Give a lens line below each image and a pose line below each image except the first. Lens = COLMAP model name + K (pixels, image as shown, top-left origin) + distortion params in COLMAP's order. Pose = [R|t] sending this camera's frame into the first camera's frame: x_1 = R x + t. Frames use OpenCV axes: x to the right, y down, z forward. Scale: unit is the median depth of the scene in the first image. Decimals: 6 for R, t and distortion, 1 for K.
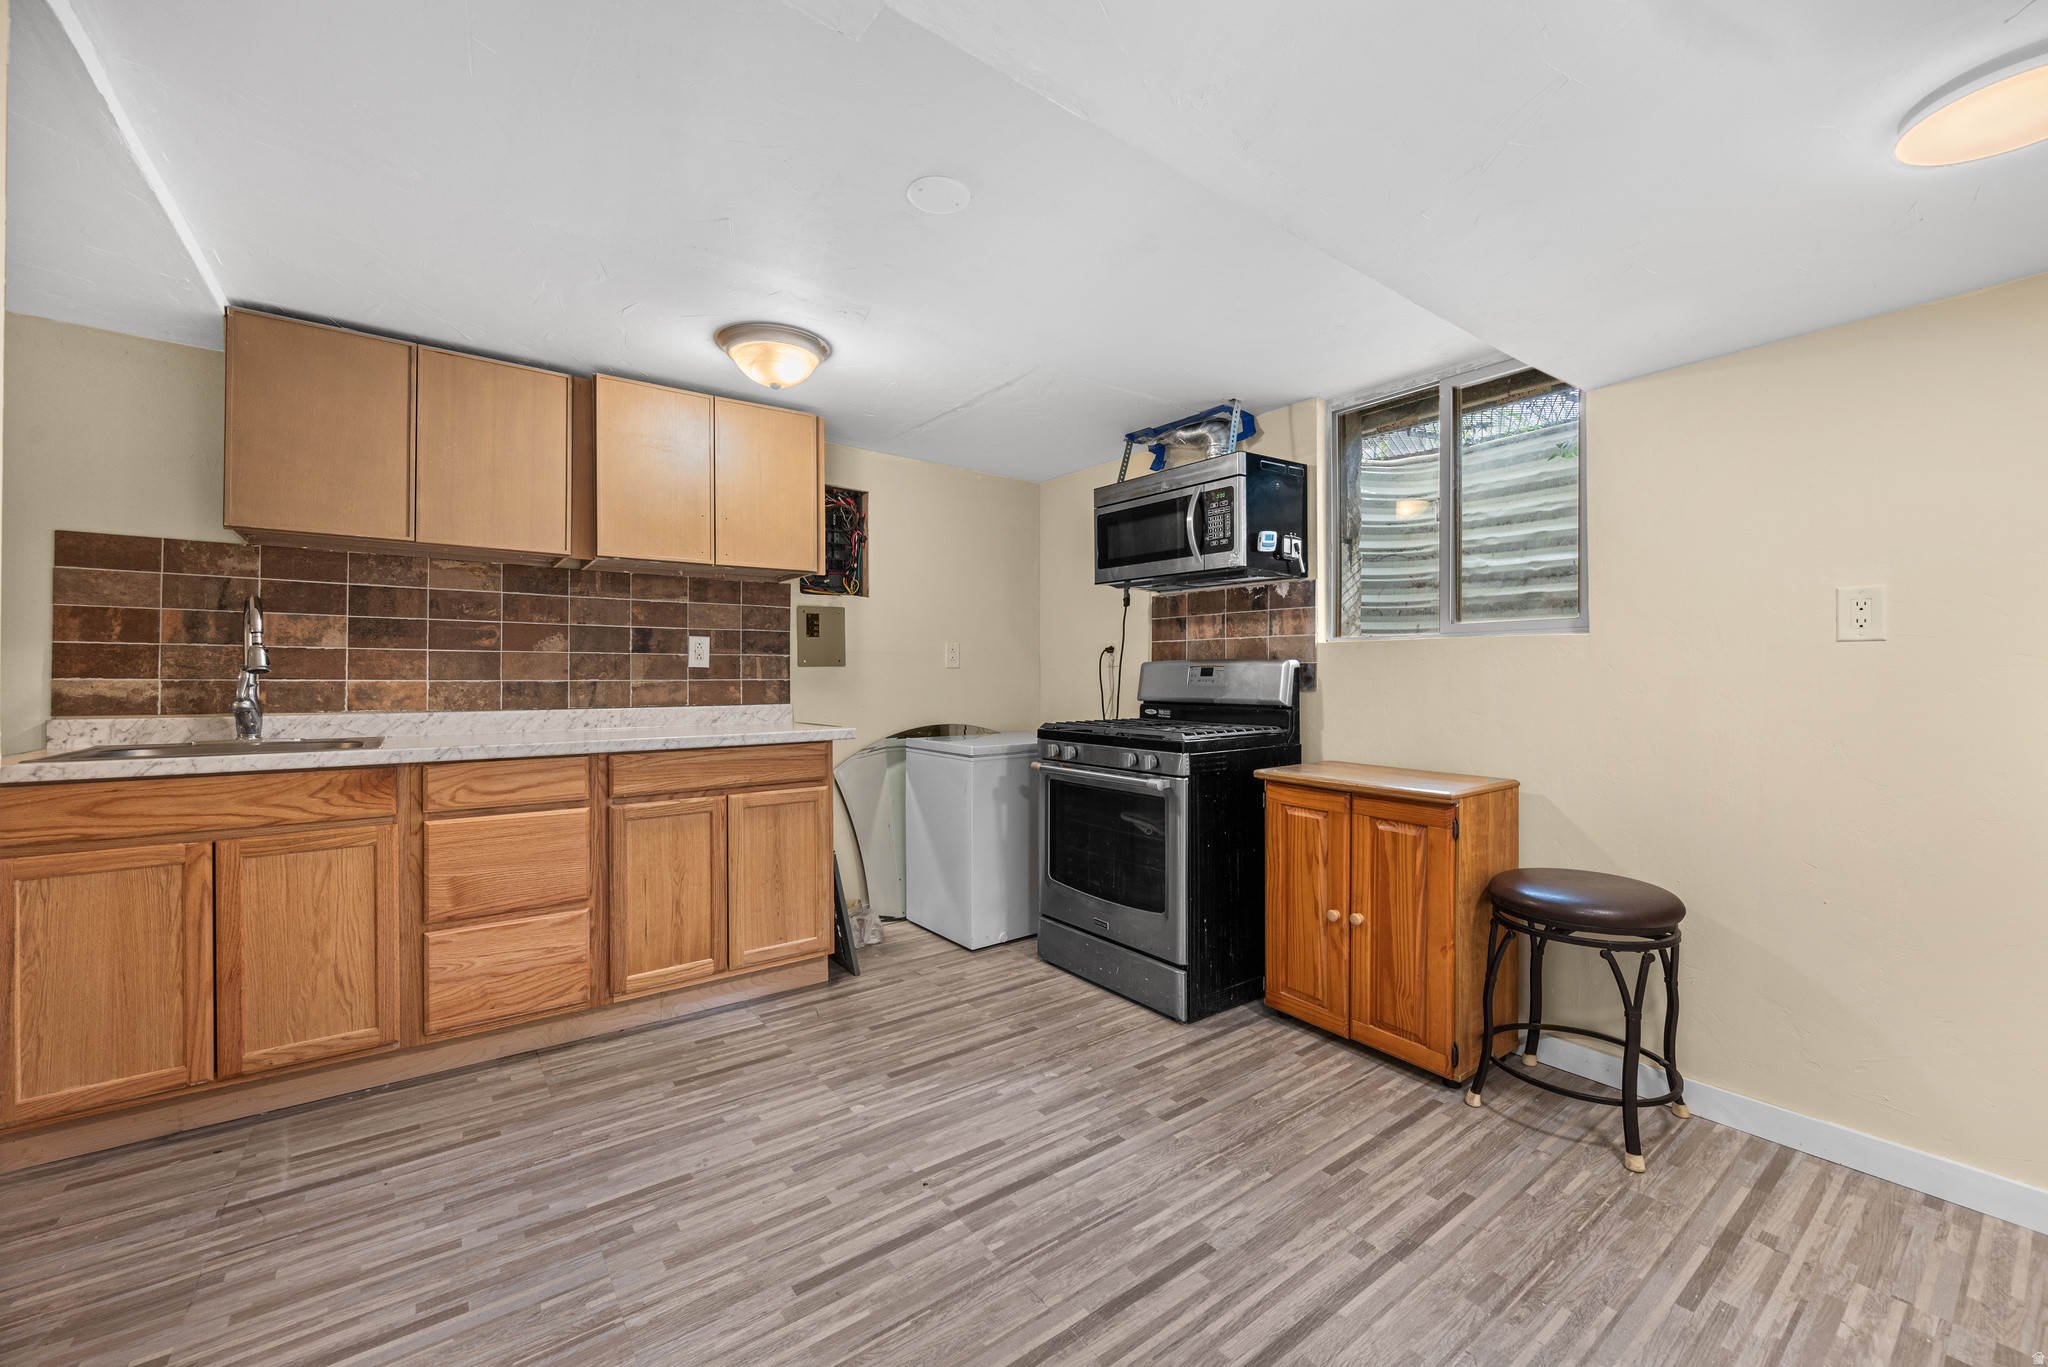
lens RADIAL K [[810.7, 0, 1022.5], [0, 810.7, 678.1], [0, 0, 1]] dist [0.001418, 0.000196]
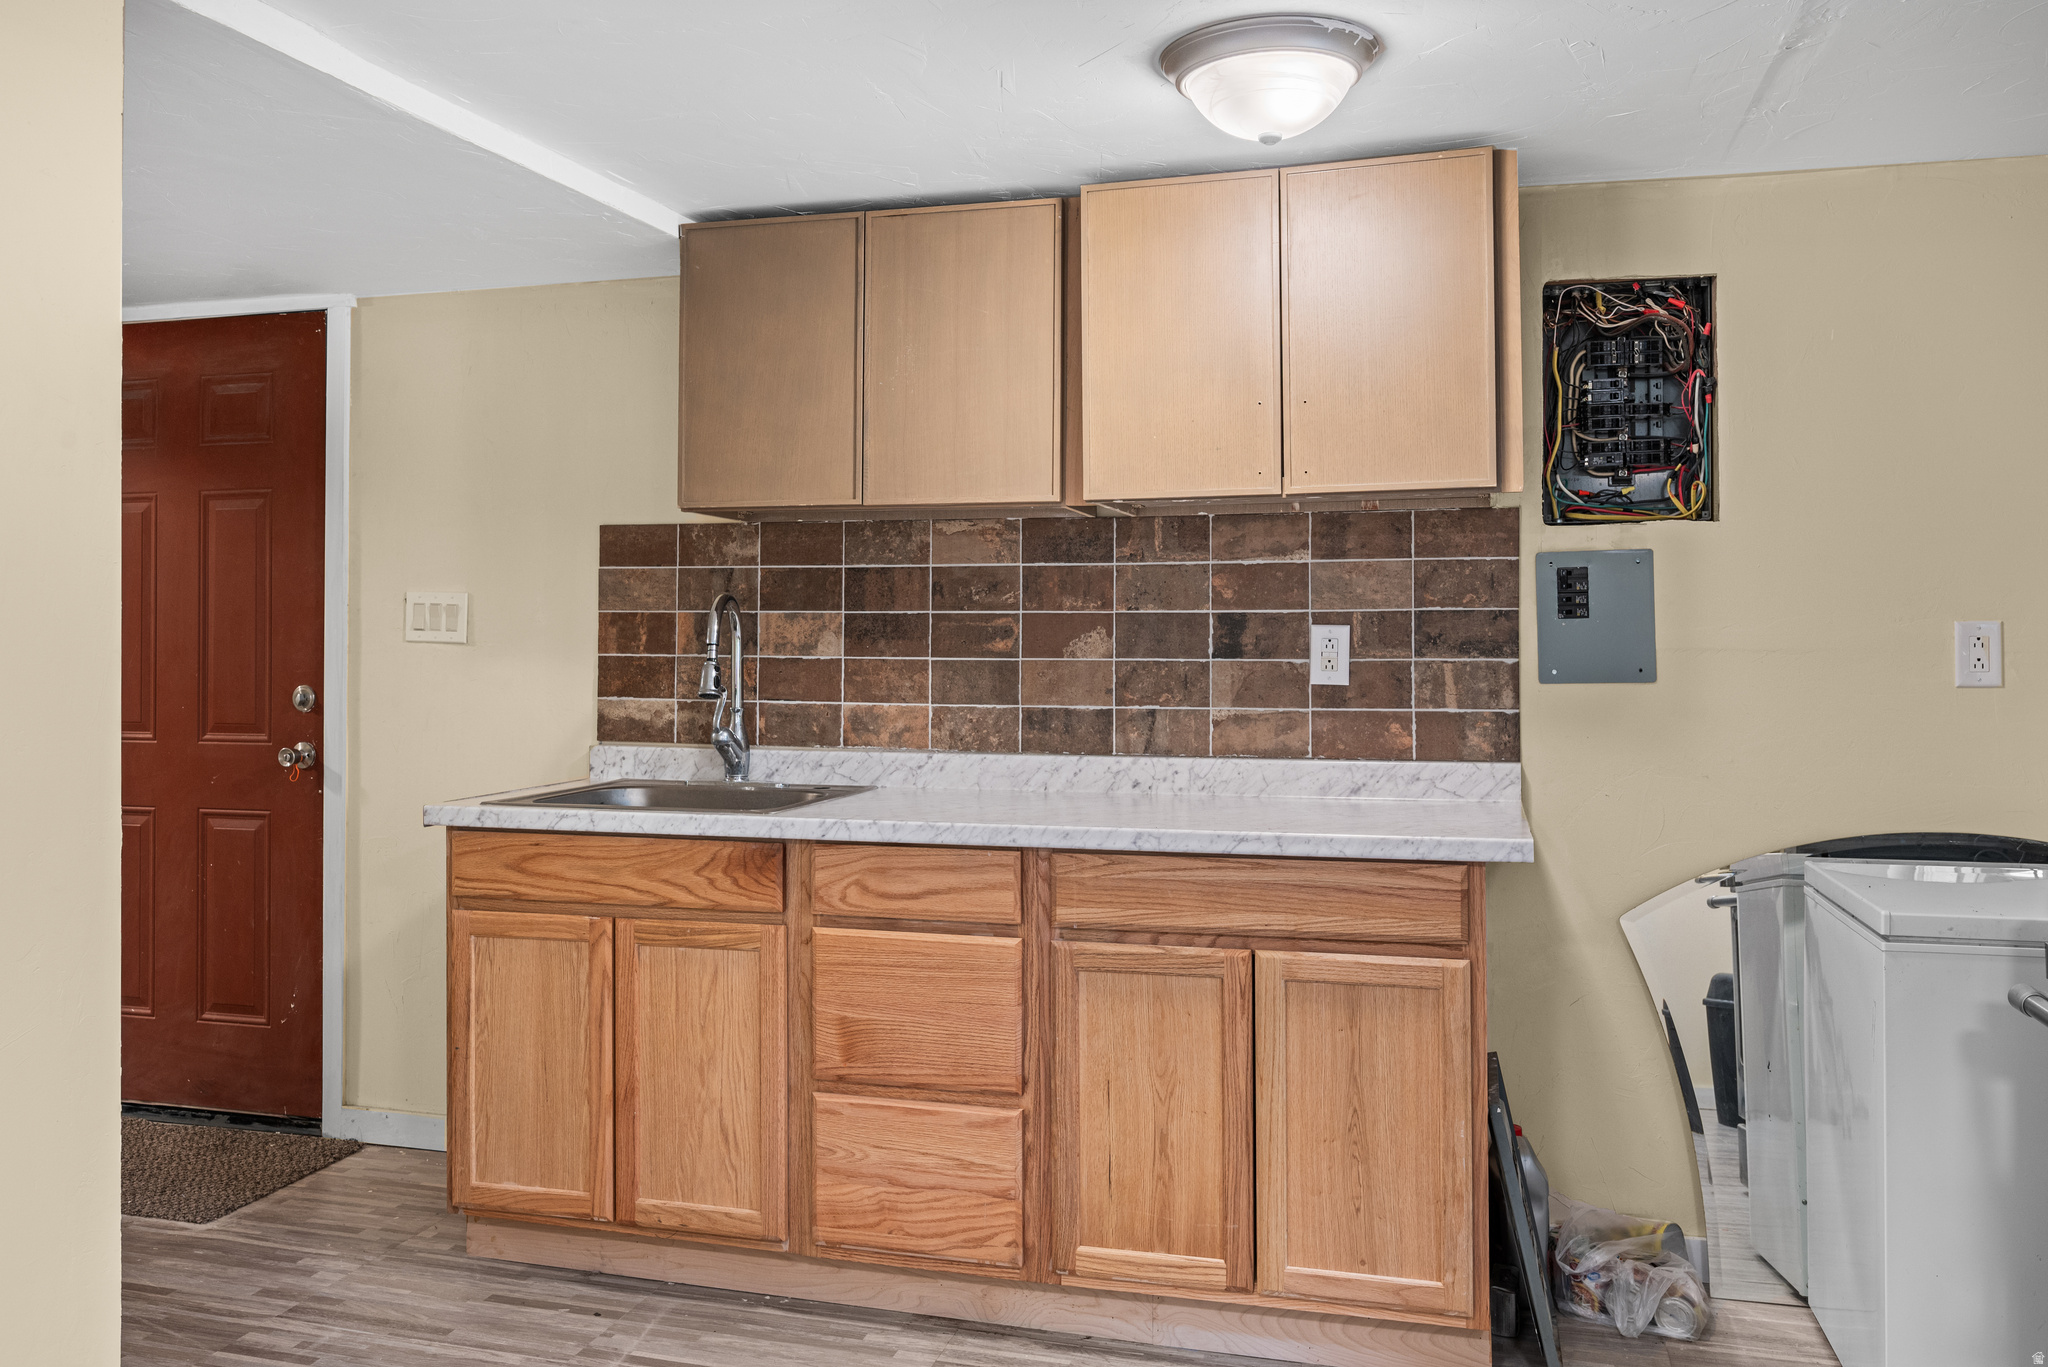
lens RADIAL K [[1567.7, 0, 1015.7], [0, 1567.7, 633.6], [0, 0, 1]] dist [-0.002510, 0.005961]
pose [[0.611030, -0.000203, -0.791607, 0.354897], [-0.000404, 1.000000, -0.000569, -0.059496], [0.791607, 0.000668, 0.611030, 0.299031]]
